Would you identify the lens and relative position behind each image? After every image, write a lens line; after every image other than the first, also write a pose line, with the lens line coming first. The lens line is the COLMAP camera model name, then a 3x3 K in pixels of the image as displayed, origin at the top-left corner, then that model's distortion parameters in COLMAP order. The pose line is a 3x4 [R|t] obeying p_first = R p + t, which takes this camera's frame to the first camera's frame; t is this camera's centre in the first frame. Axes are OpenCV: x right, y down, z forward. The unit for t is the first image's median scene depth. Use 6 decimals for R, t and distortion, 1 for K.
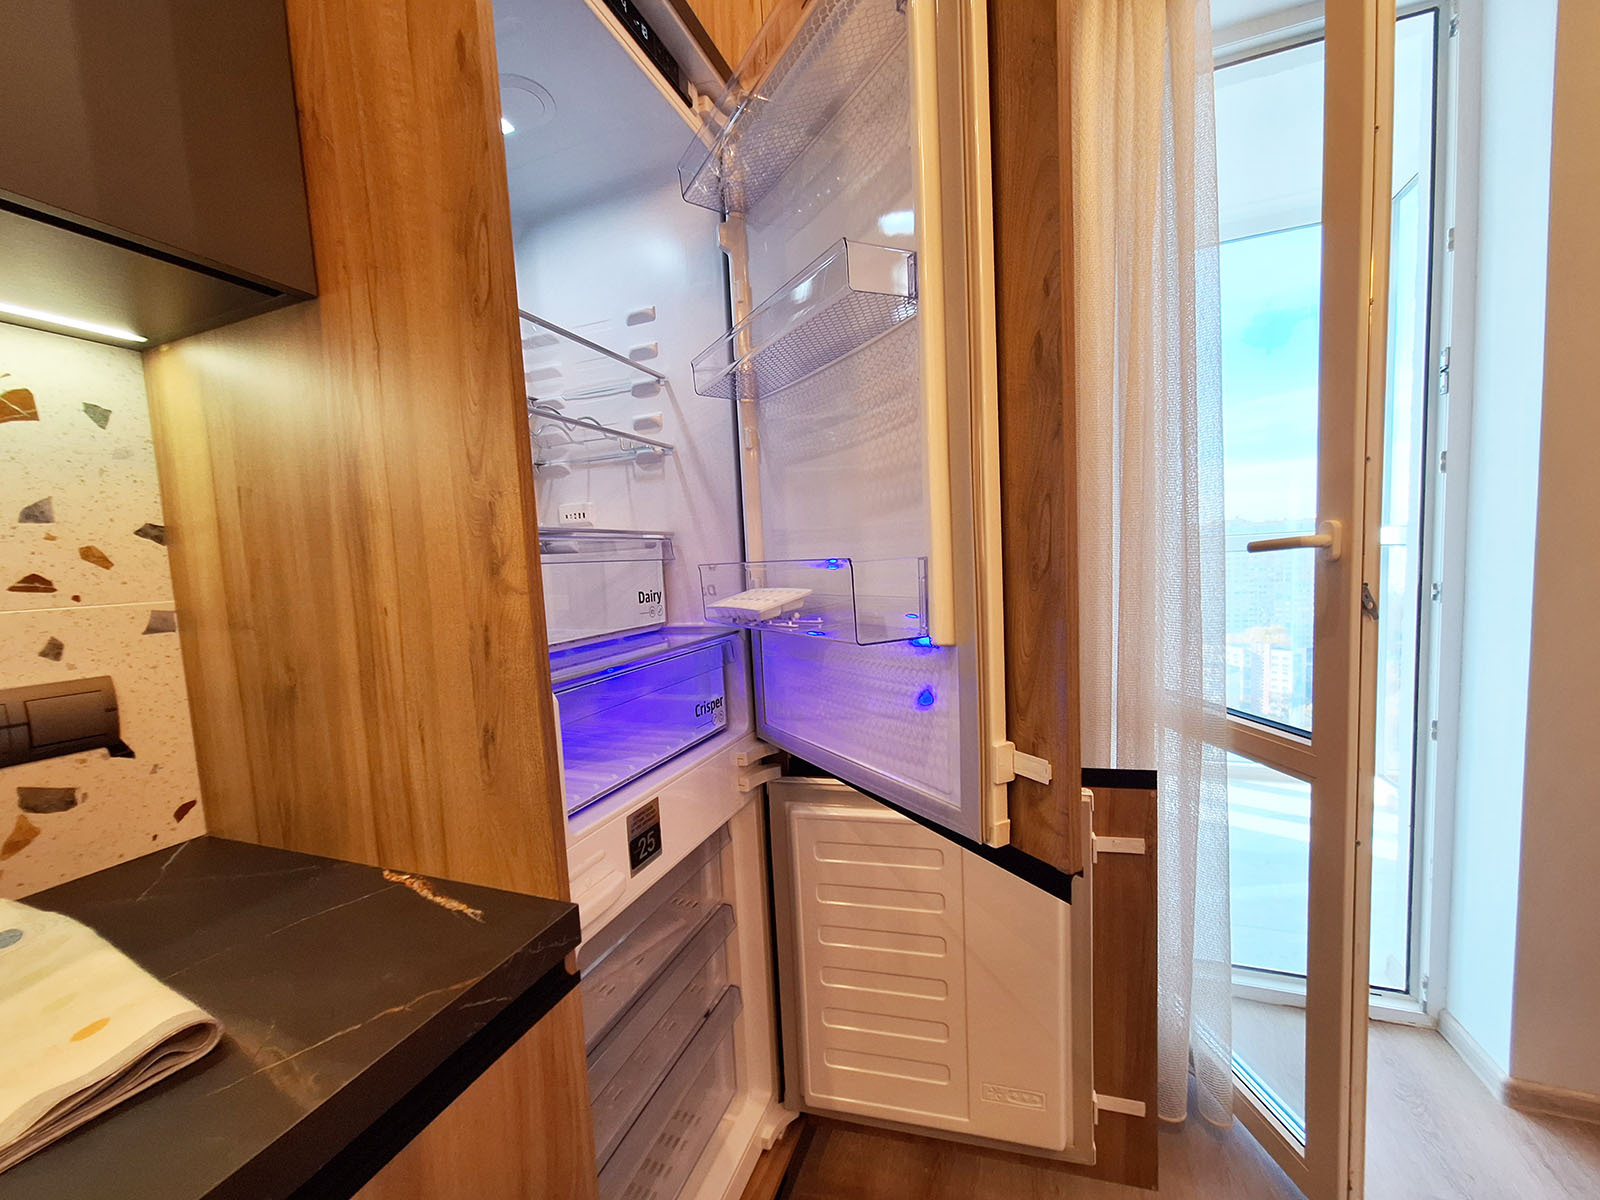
lens RADIAL K [[626.4, 0, 795.9], [0, 626.4, 616.9], [0, 0, 1]] dist [-0.001619, 0.000279]
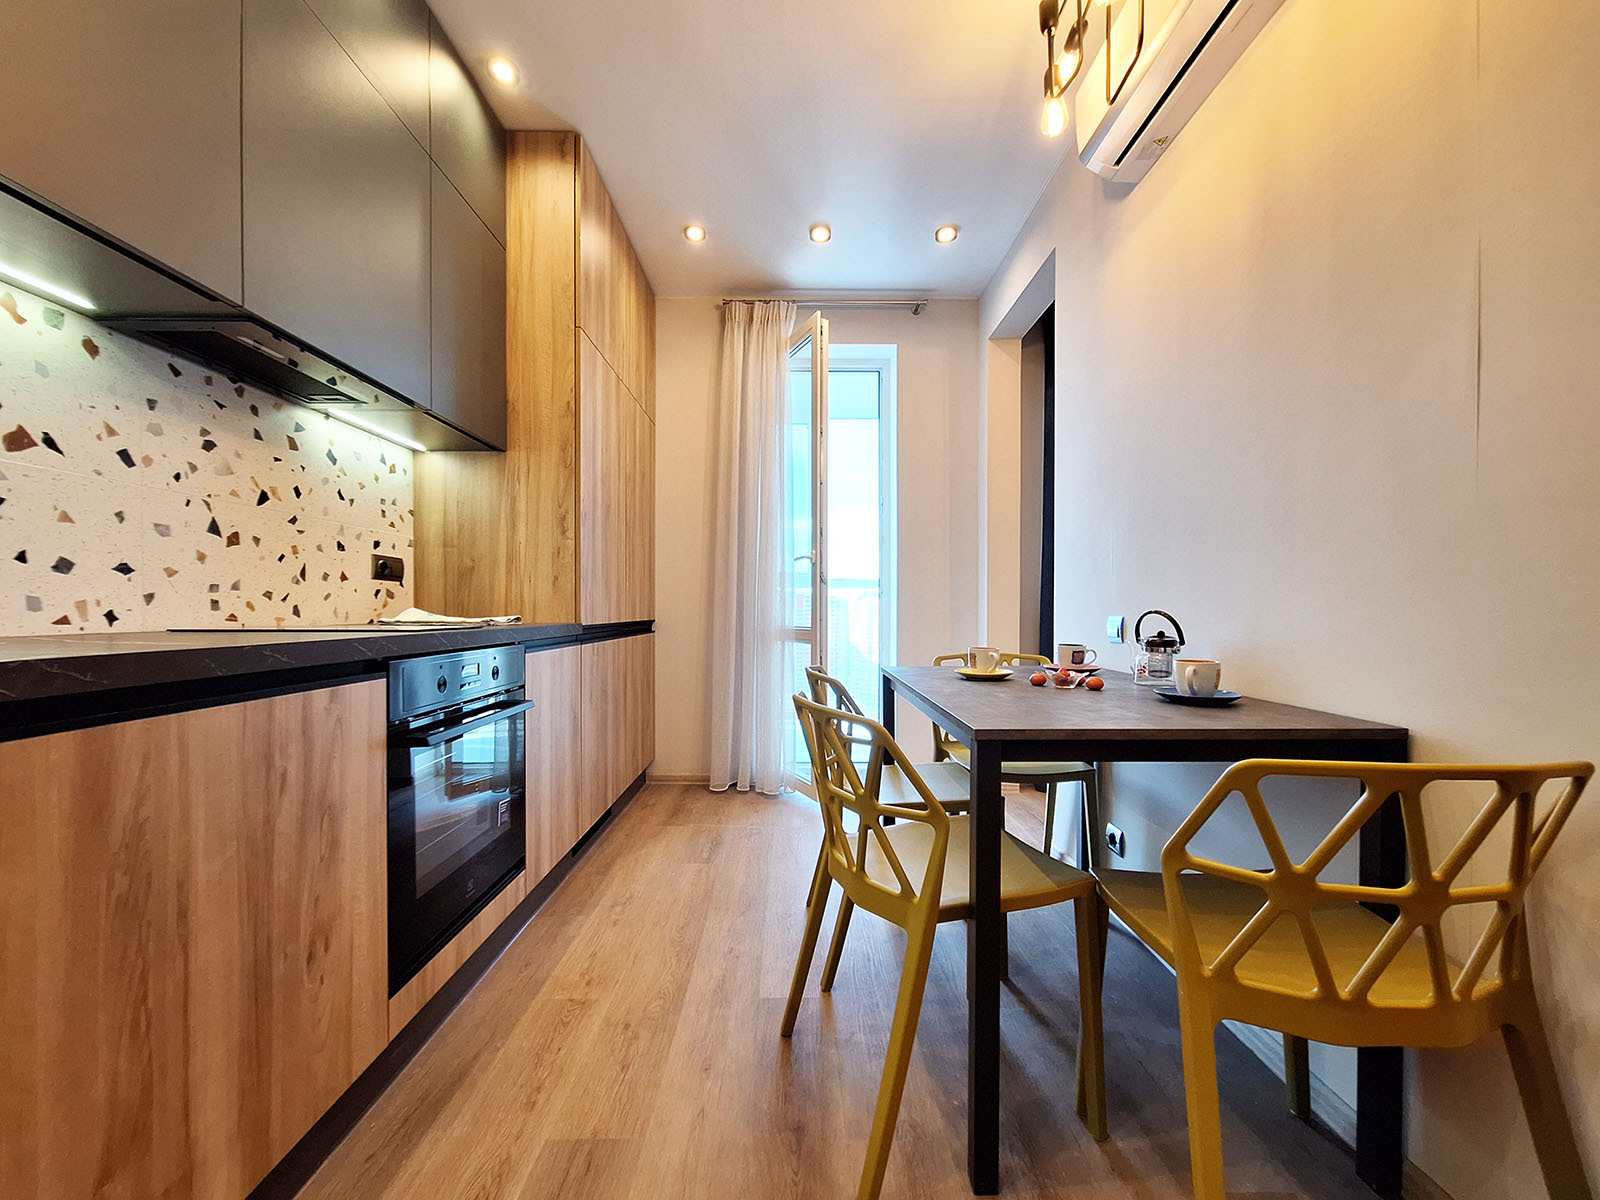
lens RADIAL K [[626.4, 0, 795.9], [0, 626.4, 616.9], [0, 0, 1]] dist [-0.001619, 0.000279]
pose [[0.929398, 0.048057, 0.365936, -0.454130], [-0.015654, 0.995727, -0.091006, 0.632348], [-0.368746, 0.078852, 0.926180, -2.489931]]
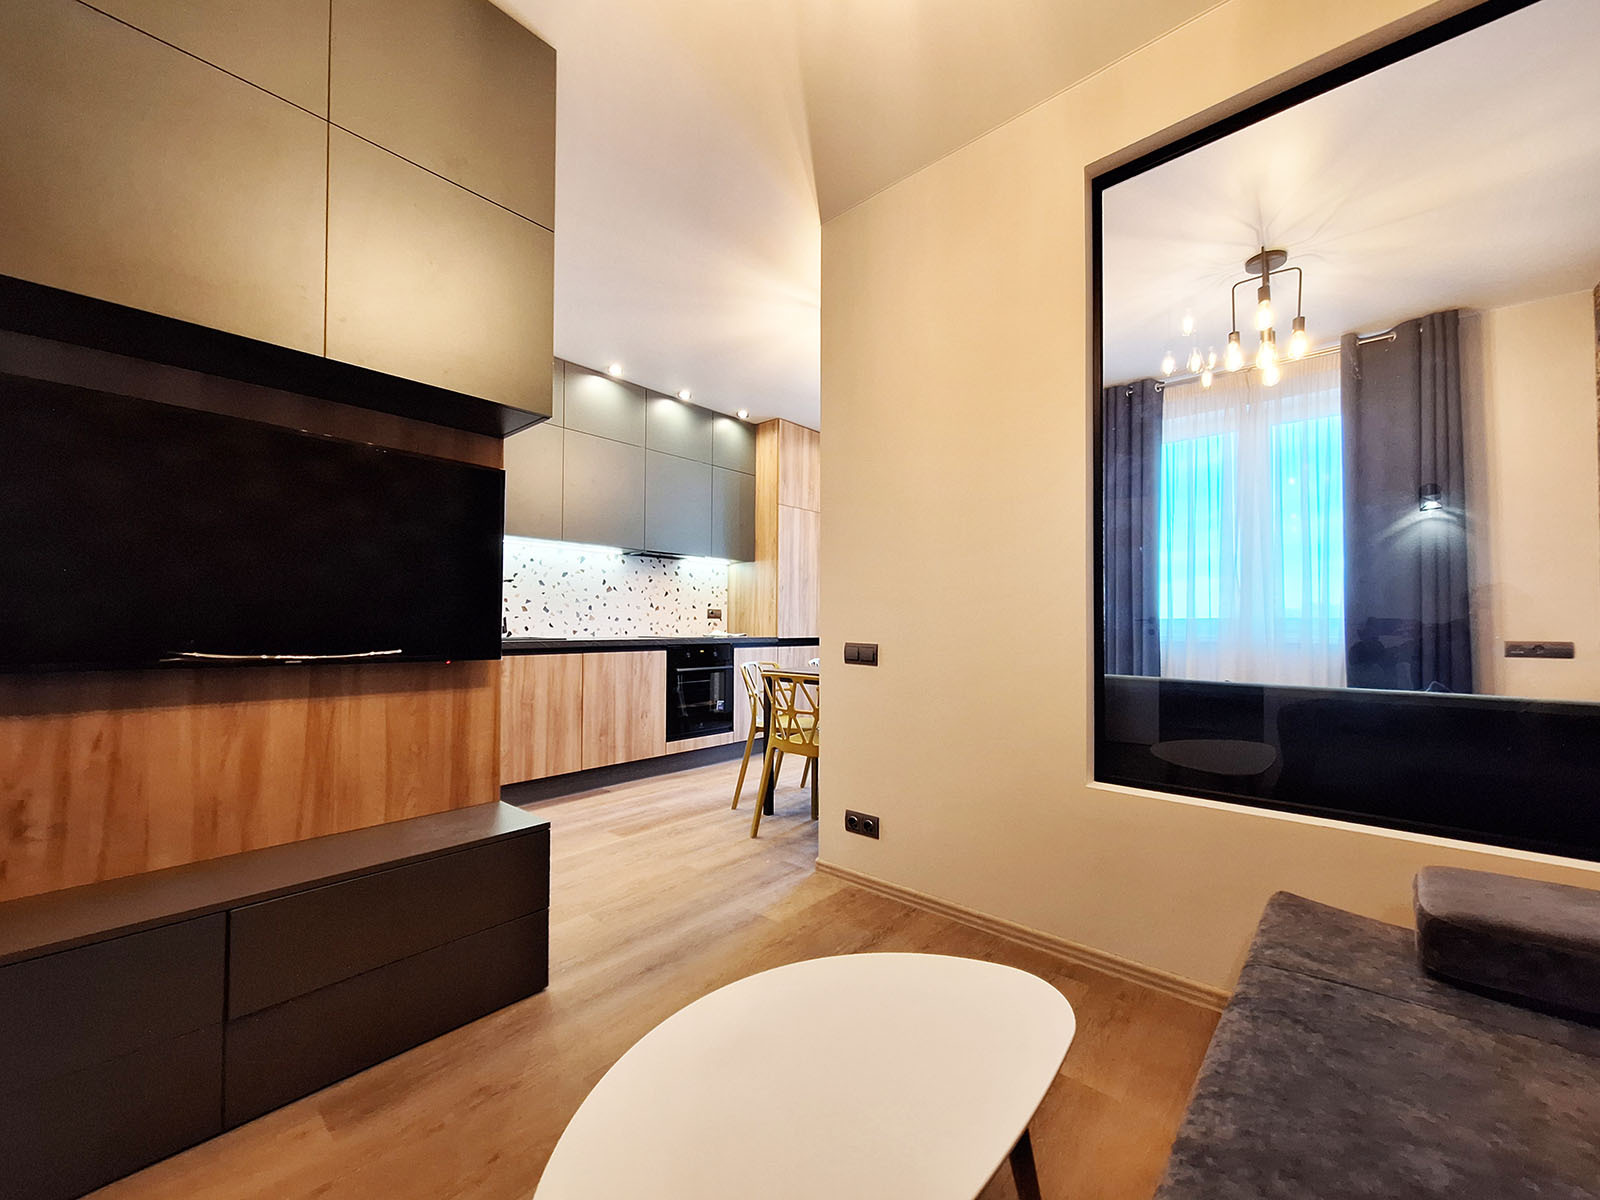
lens RADIAL K [[626.4, 0, 795.9], [0, 626.4, 616.9], [0, 0, 1]] dist [-0.001619, 0.000279]
pose [[0.934363, 0.047156, -0.353188, 2.364175], [-0.081694, 0.993152, -0.083521, 0.742426], [0.346830, 0.106892, 0.931817, -5.654677]]
